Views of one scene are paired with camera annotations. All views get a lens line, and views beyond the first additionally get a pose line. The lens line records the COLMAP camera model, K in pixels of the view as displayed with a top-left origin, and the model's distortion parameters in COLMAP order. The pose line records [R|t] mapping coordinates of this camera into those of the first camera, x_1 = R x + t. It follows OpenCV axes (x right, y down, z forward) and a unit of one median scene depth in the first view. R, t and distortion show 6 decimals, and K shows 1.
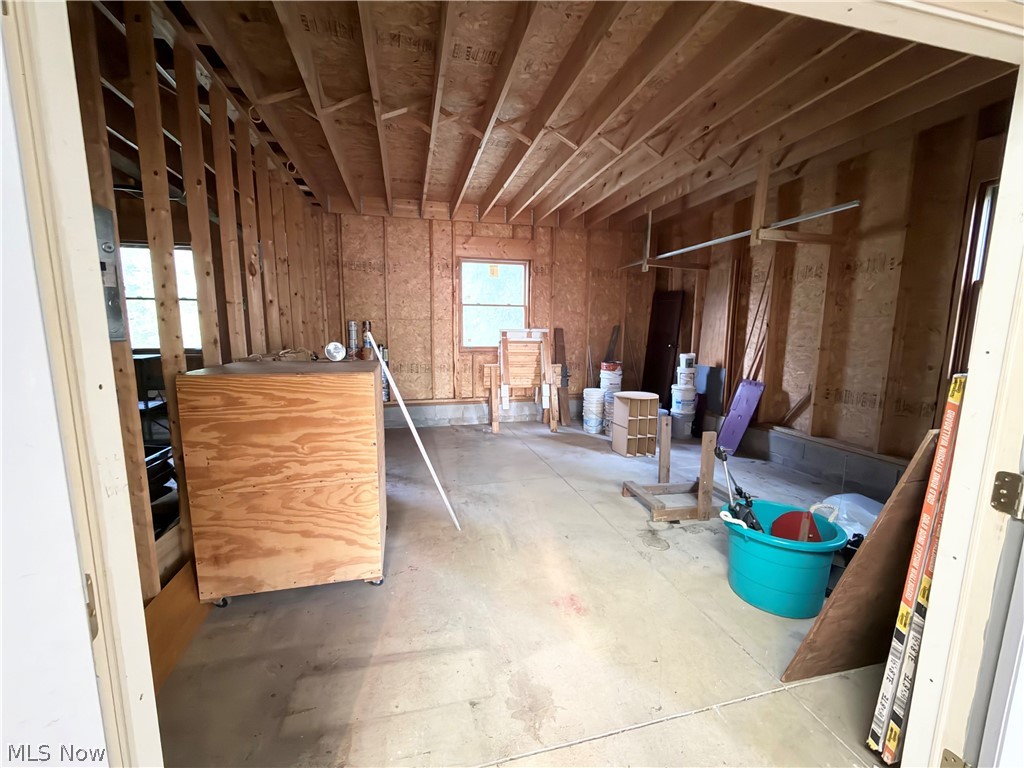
lens RADIAL K [[408.5, 0, 509.0], [0, 408.5, 384.8], [0, 0, 1]] dist [0.001071, 0.000186]
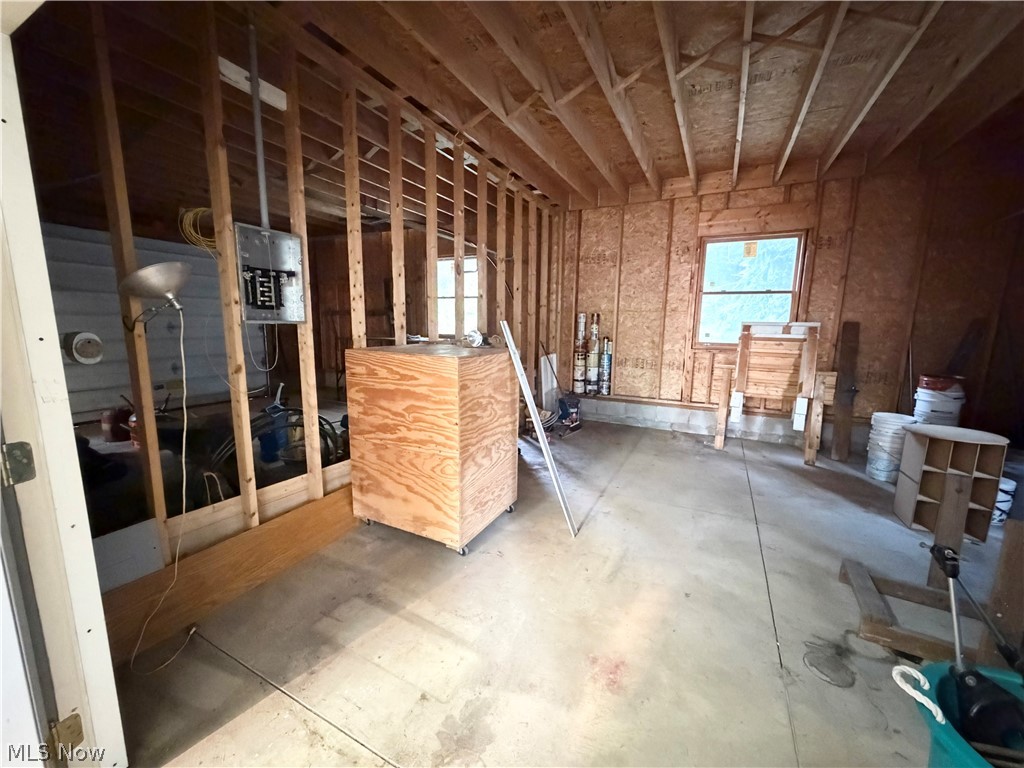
lens RADIAL K [[408.5, 0, 509.0], [0, 408.5, 384.8], [0, 0, 1]] dist [0.001071, 0.000186]
pose [[0.751343, 0.106884, -0.651198, 0.180844], [-0.098725, 0.993896, 0.049226, -0.009221], [0.652485, 0.027304, 0.757309, 0.107470]]
